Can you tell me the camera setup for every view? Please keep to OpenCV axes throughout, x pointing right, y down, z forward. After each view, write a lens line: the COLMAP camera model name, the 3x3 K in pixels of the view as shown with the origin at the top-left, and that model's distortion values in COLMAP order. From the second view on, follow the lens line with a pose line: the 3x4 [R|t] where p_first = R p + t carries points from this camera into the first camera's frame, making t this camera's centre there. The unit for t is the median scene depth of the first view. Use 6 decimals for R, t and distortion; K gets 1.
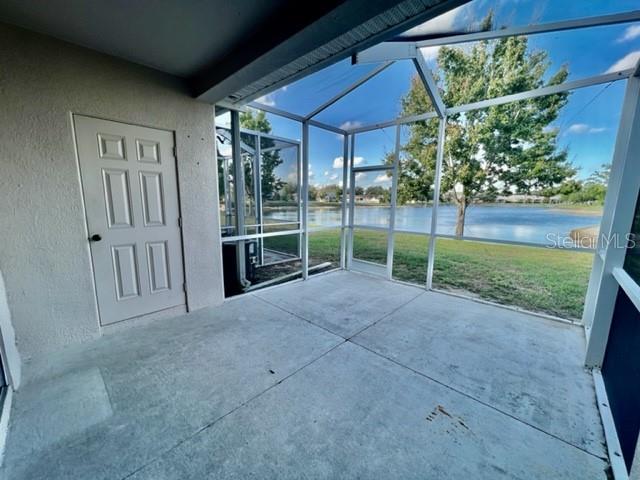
lens RADIAL K [[255.4, 0, 320.9], [0, 255.4, 240.5], [0, 0, 1]] dist [-0.000745, -0.000158]
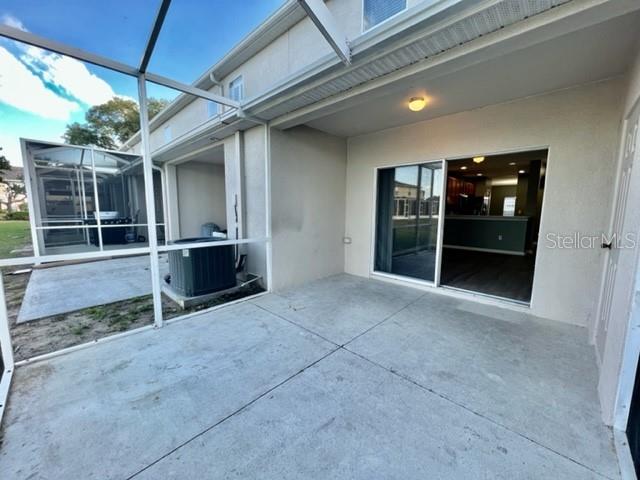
lens RADIAL K [[255.4, 0, 320.9], [0, 255.4, 240.5], [0, 0, 1]] dist [-0.000745, -0.000158]
pose [[-0.999695, -0.023069, 0.008825, 0.156406], [-0.019608, 0.958501, 0.284413, -0.227968], [-0.015020, 0.284153, -0.958661, 1.558240]]
